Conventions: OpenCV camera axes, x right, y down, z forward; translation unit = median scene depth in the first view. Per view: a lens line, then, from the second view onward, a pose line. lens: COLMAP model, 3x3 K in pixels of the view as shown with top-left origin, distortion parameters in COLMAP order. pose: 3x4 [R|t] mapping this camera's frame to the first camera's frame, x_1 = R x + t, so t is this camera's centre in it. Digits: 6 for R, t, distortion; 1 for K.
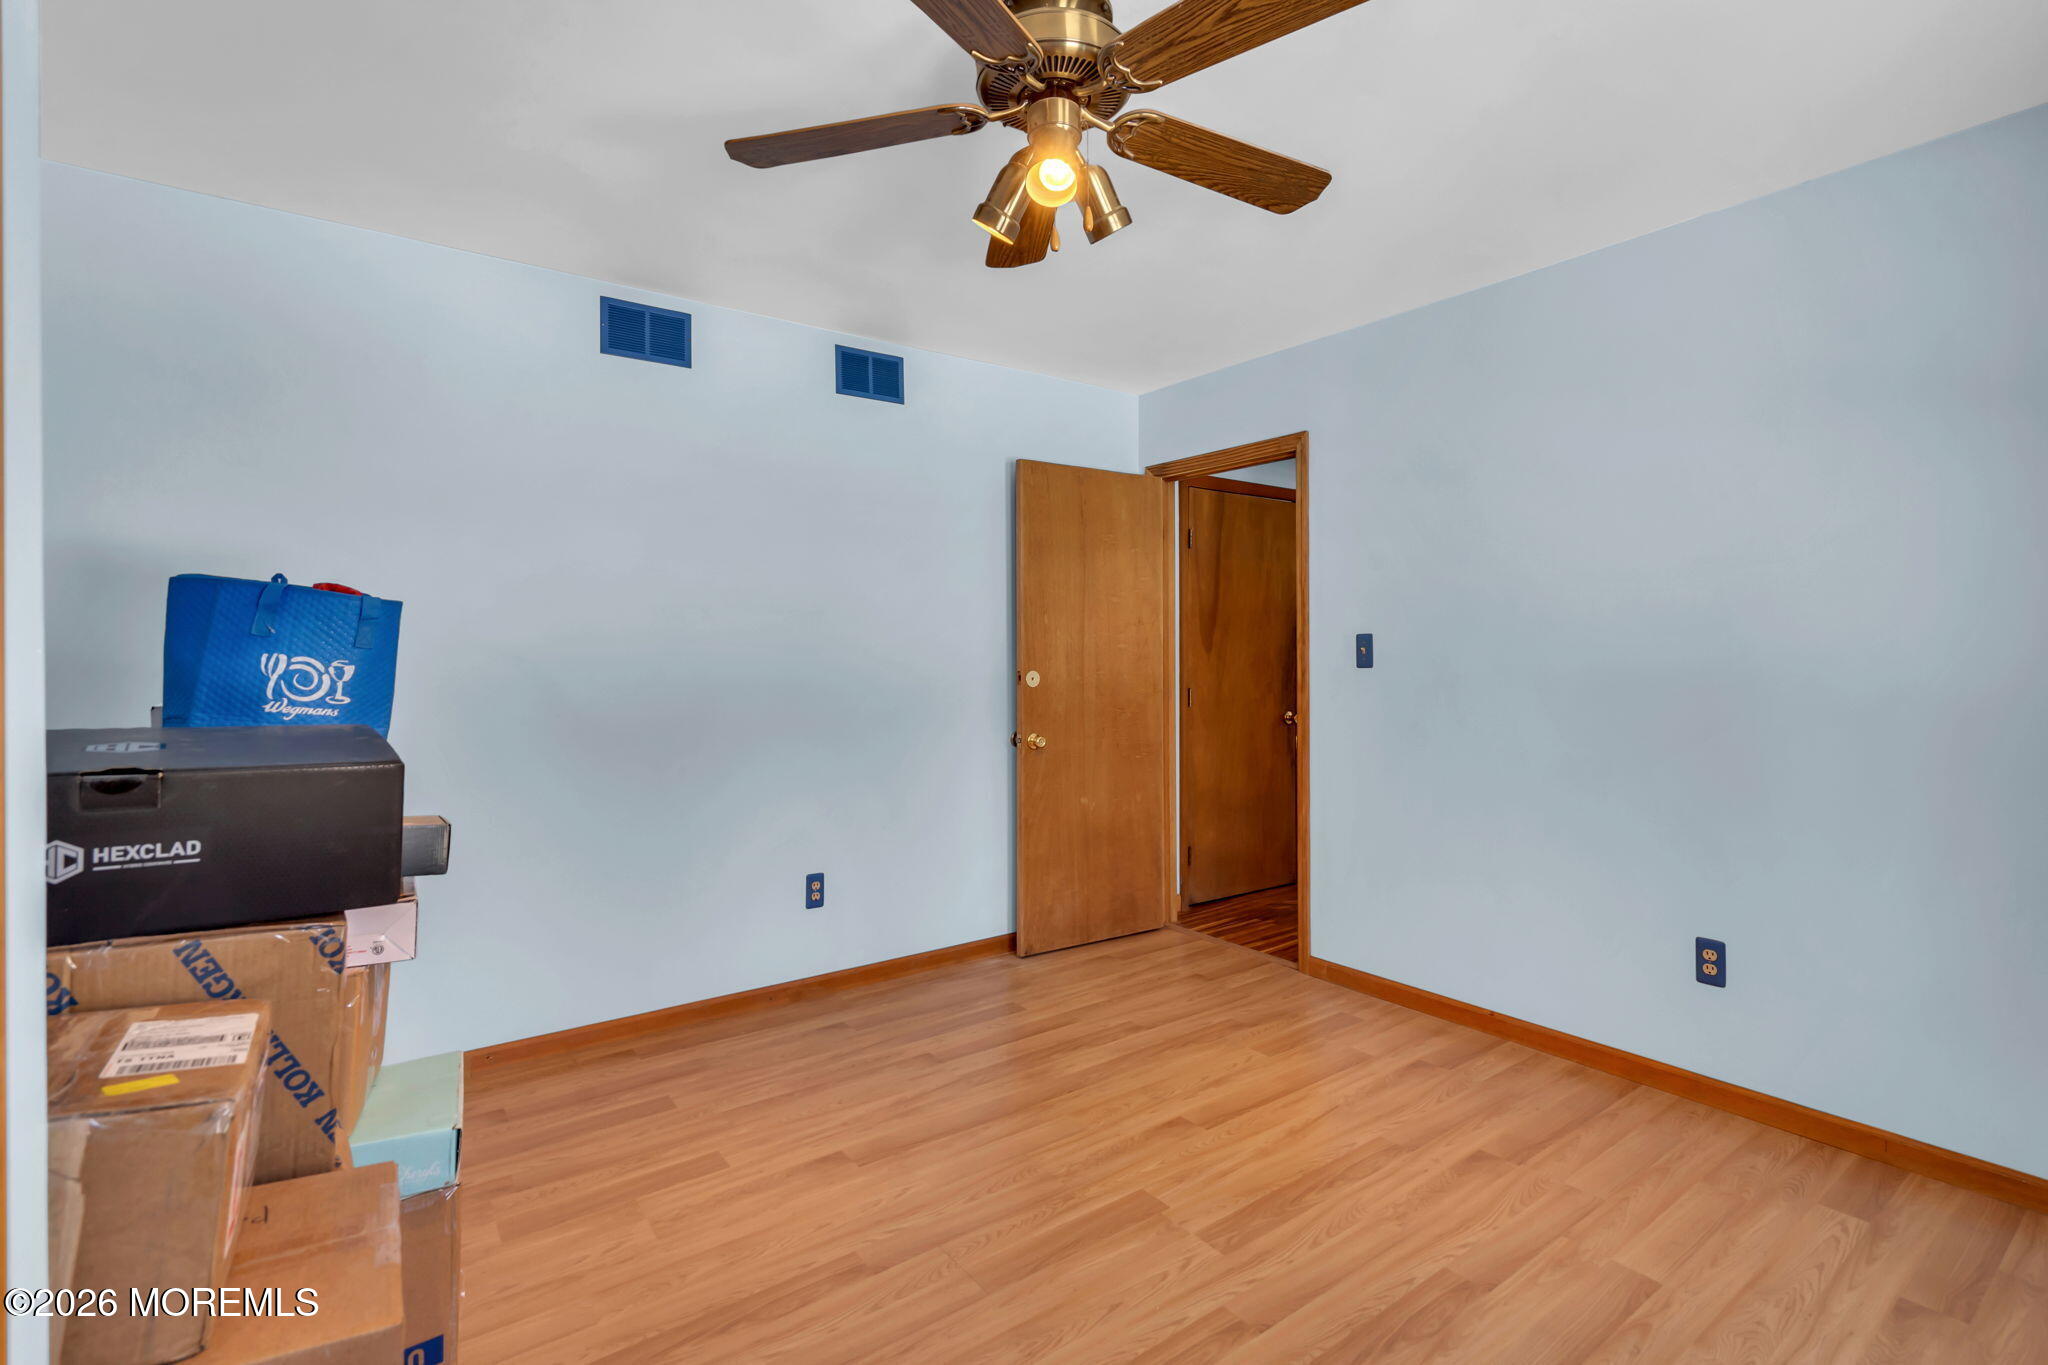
lens RADIAL K [[944.2, 0, 1019.5], [0, 944.2, 668.4], [0, 0, 1]] dist [0.000409, 0.000757]
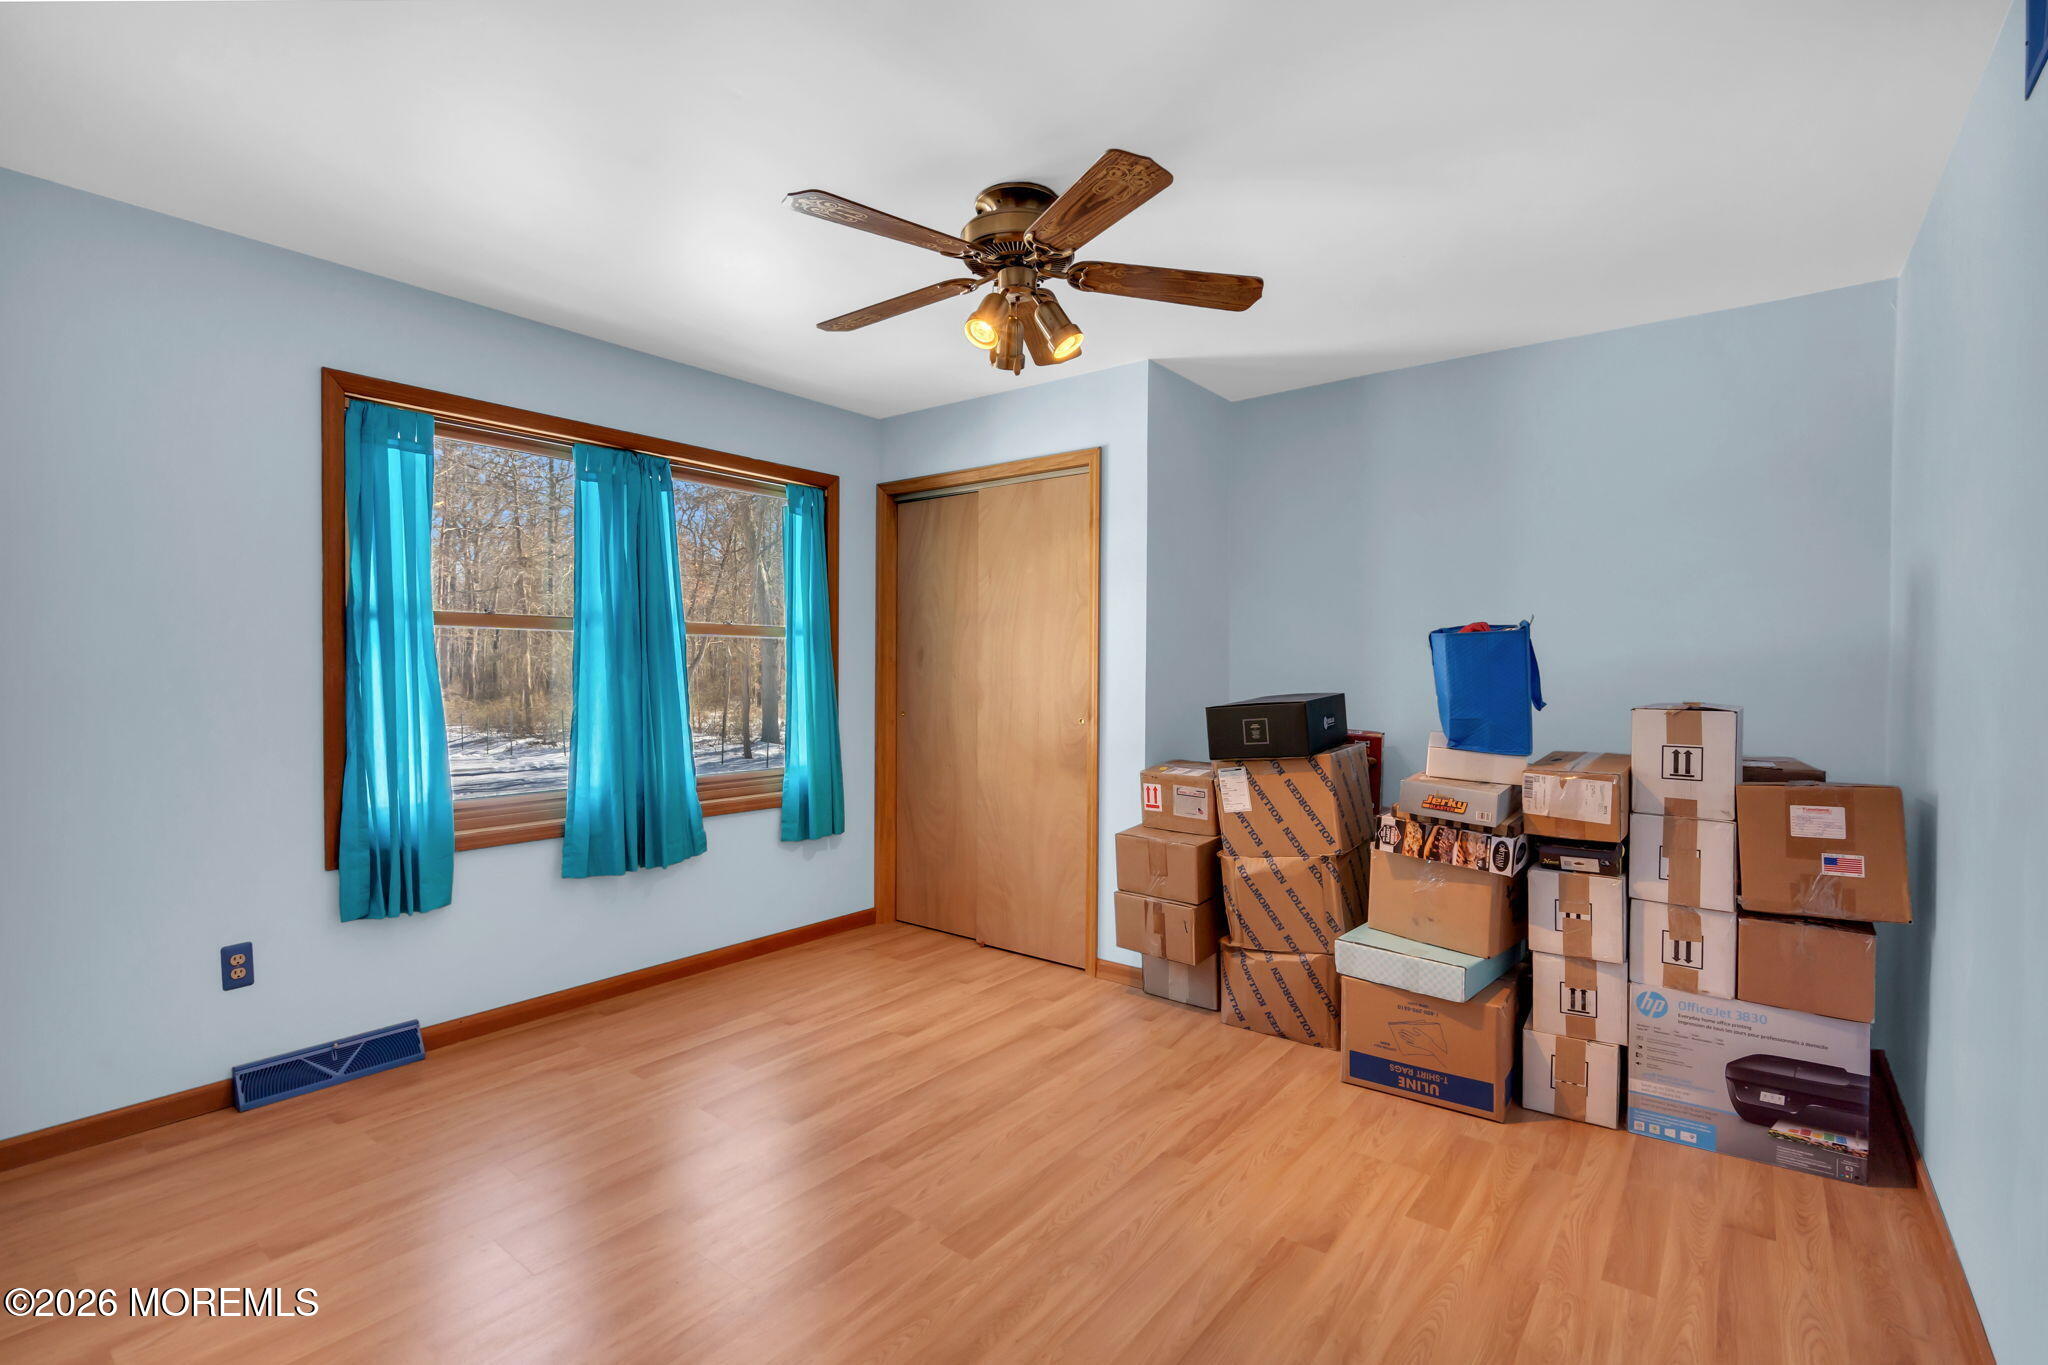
lens RADIAL K [[944.2, 0, 1027.4], [0, 944.2, 685.1], [0, 0, 1]] dist [0.000409, 0.000757]
pose [[-0.959248, 0.001090, -0.282564, 0.325940], [-0.008419, 0.999438, 0.032439, -0.025541], [0.282441, 0.033496, -0.958700, 1.824830]]
